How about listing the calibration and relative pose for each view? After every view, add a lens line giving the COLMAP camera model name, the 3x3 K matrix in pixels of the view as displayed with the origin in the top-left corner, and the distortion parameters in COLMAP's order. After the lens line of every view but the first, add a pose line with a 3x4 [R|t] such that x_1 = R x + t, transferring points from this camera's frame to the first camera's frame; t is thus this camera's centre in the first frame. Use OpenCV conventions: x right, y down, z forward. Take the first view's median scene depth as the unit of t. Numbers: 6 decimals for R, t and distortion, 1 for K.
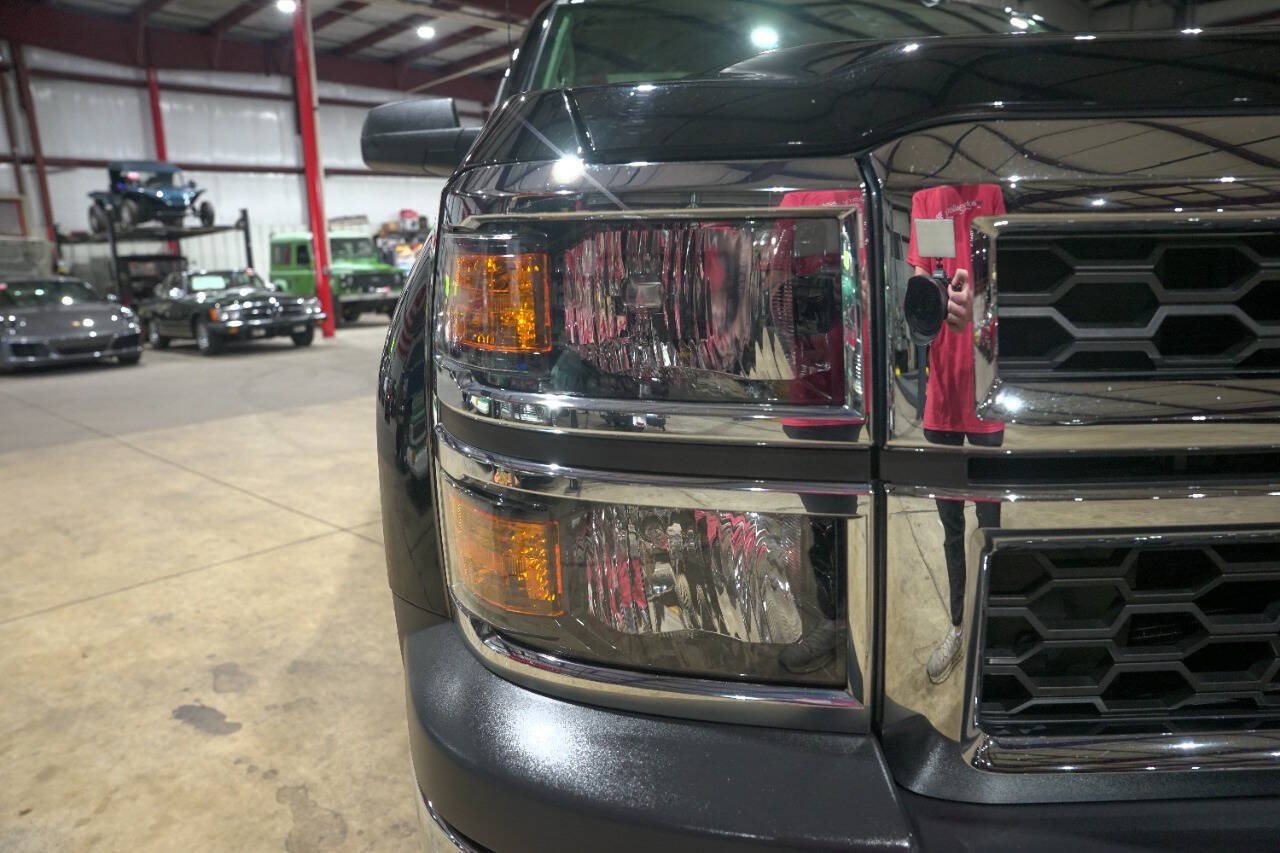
lens RADIAL K [[878.4, 0, 642.4], [0, 878.4, 421.6], [0, 0, 1]] dist [-0.145371, 0.114606]
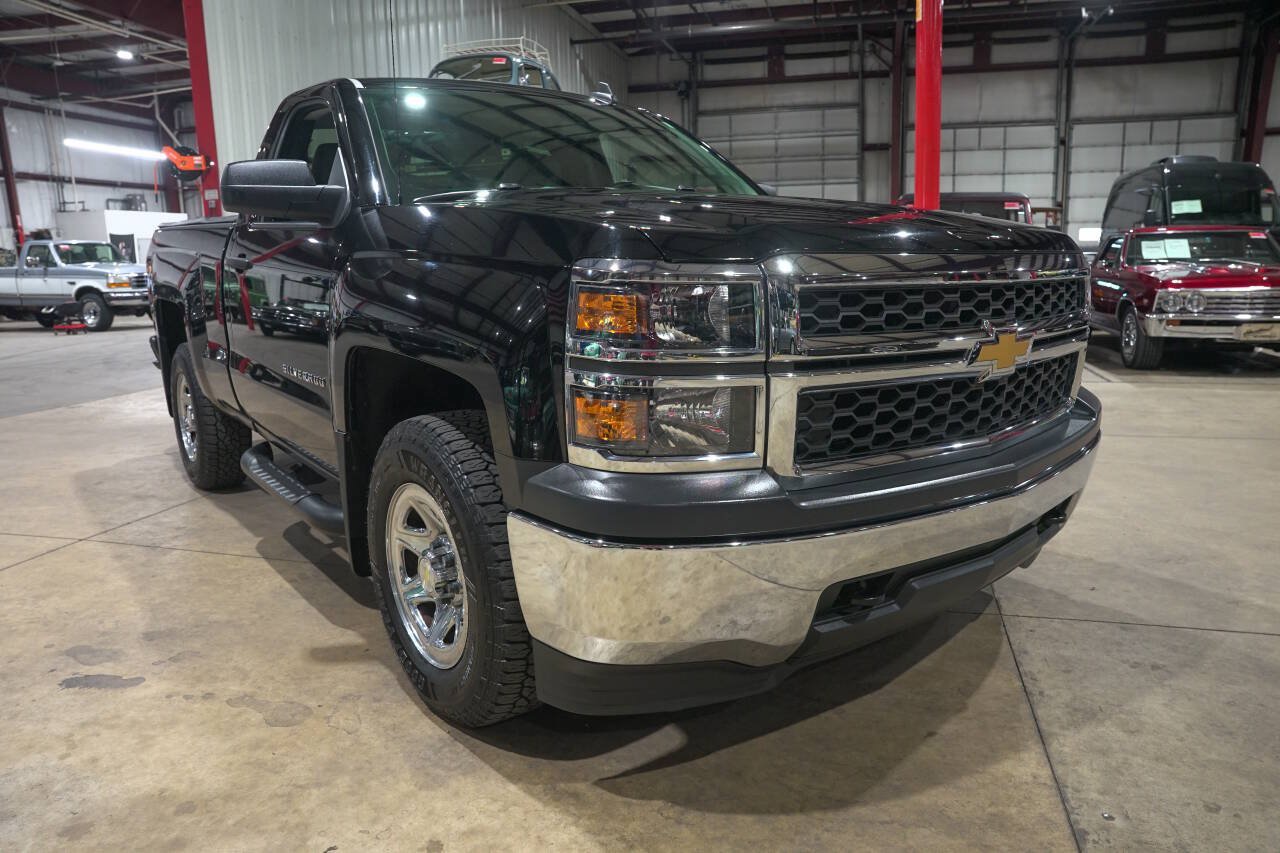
lens RADIAL K [[878.4, 0, 642.4], [0, 878.4, 421.6], [0, 0, 1]] dist [-0.145371, 0.114606]
pose [[0.876165, -0.067430, 0.477272, -1.473981], [0.073756, 0.997261, 0.005496, 0.179864], [-0.476335, 0.030386, 0.878738, -1.358384]]
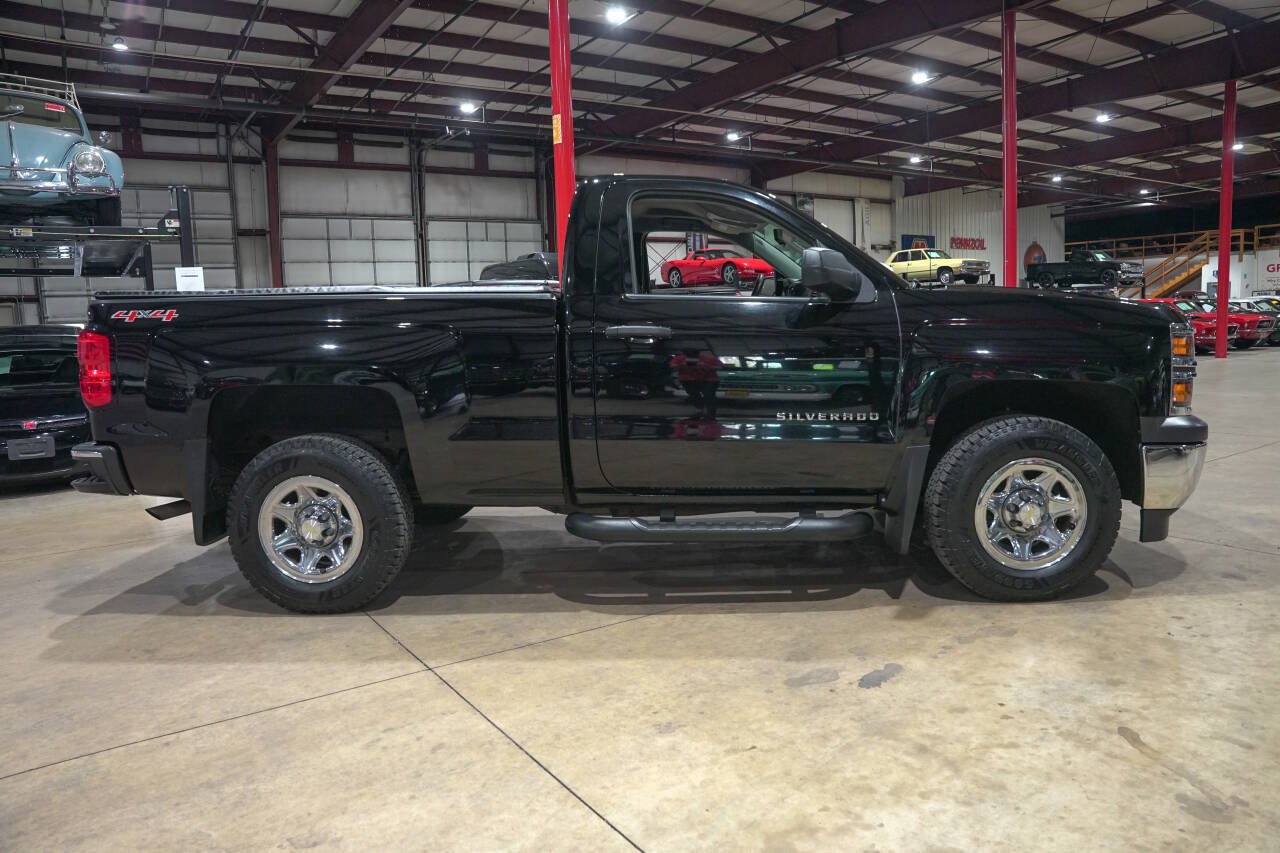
lens RADIAL K [[878.4, 0, 642.4], [0, 878.4, 421.6], [0, 0, 1]] dist [-0.145371, 0.114606]
pose [[0.211509, -0.077639, 0.974288, -7.128748], [0.202616, 0.978668, 0.034002, -0.631050], [-0.956144, 0.190215, 0.222727, 3.664348]]
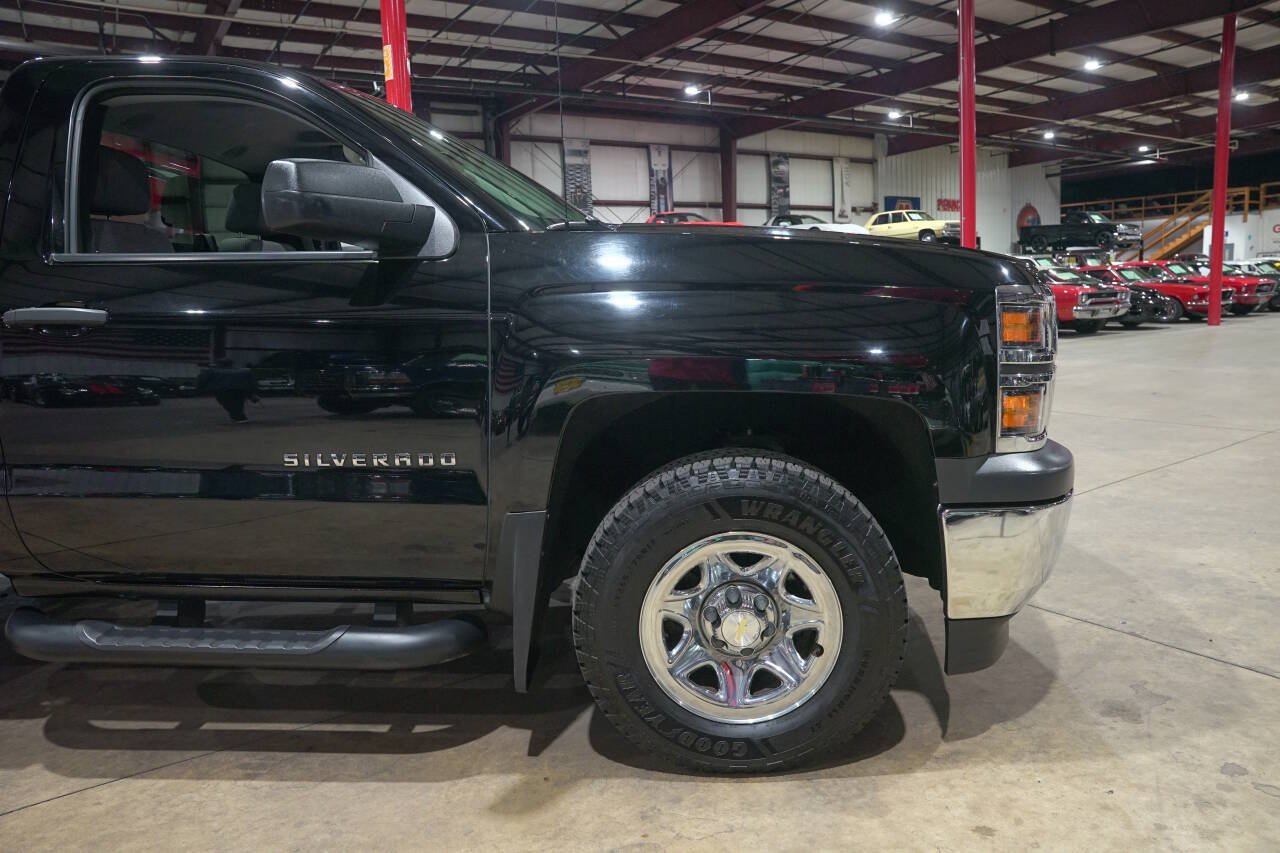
lens RADIAL K [[878.4, 0, 642.4], [0, 878.4, 421.6], [0, 0, 1]] dist [-0.145371, 0.114606]
pose [[0.217070, -0.113969, 0.969480, -3.967000], [0.211250, 0.975110, 0.067331, -0.343023], [-0.953024, 0.190187, 0.235743, 1.865375]]
